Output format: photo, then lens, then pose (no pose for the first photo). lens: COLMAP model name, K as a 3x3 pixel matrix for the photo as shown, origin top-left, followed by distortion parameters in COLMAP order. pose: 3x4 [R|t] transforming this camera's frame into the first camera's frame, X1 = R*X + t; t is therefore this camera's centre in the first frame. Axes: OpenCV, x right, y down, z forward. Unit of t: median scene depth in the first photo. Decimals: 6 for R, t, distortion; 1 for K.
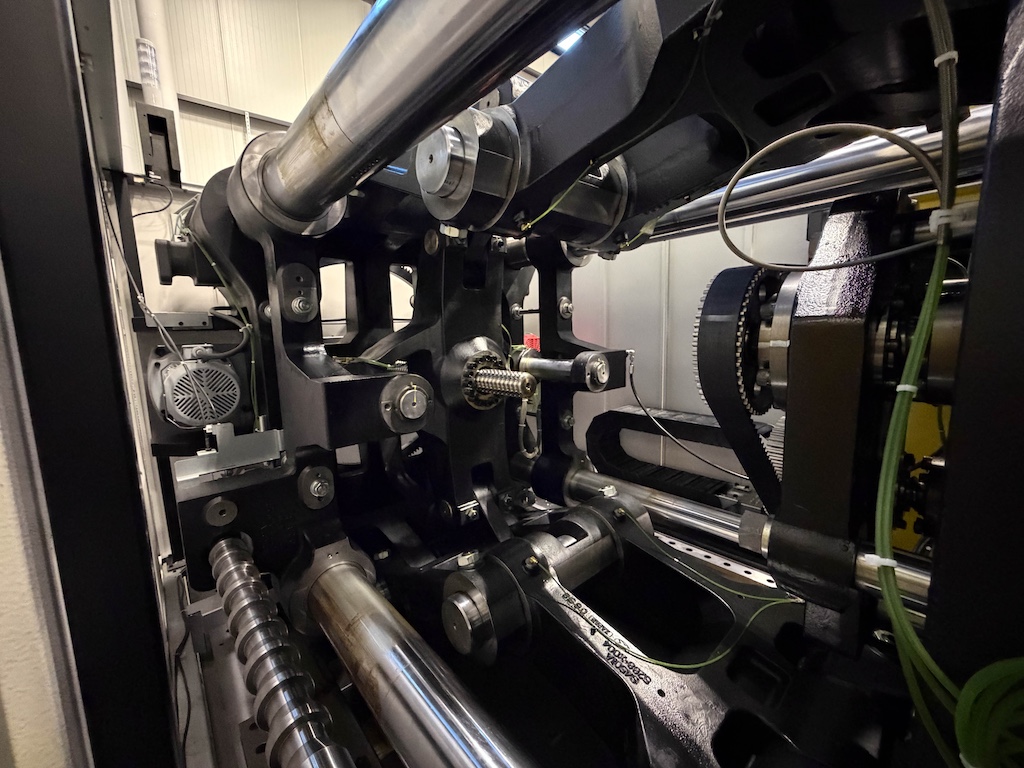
lens RADIAL K [[409.4, 0, 512.0], [0, 409.4, 384.0], [0, 0, 1]] dist [-0.000068, -0.000273]
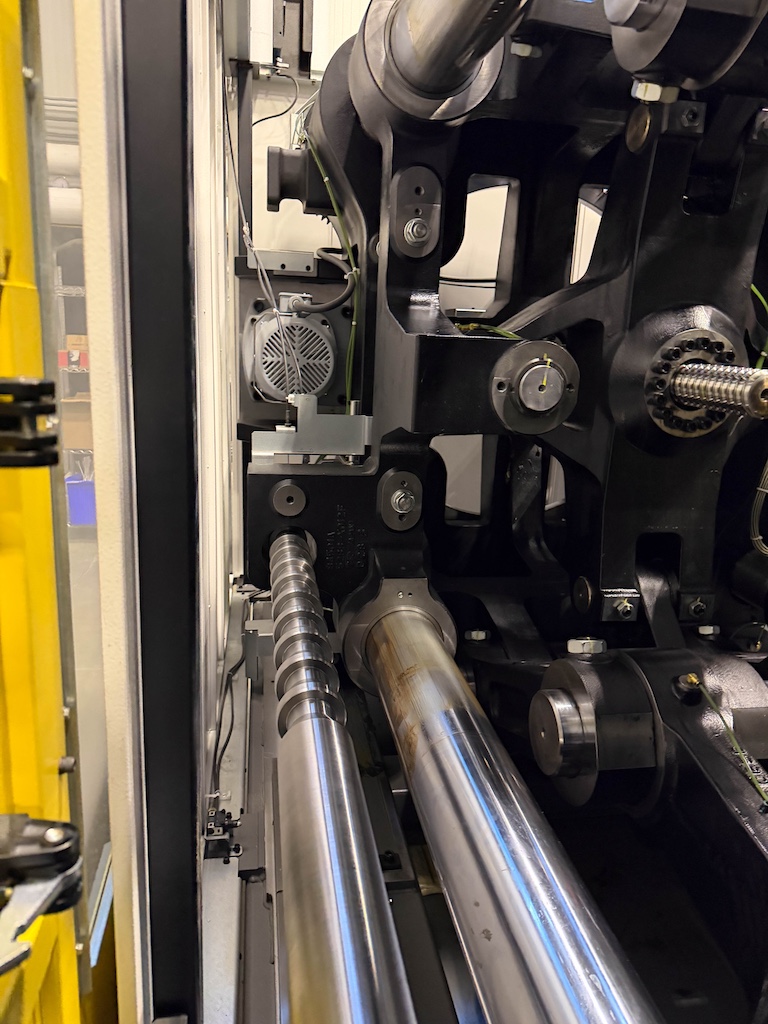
lens RADIAL K [[727.1, 0, 384.0], [0, 727.1, 512.0], [0, 0, 1]] dist [0.030568, -0.035316]
pose [[0.844578, 0.195045, -0.498643, 0.118665], [-0.140619, 0.979400, 0.144922, 0.081806], [0.516637, -0.052279, 0.854607, -0.085708]]
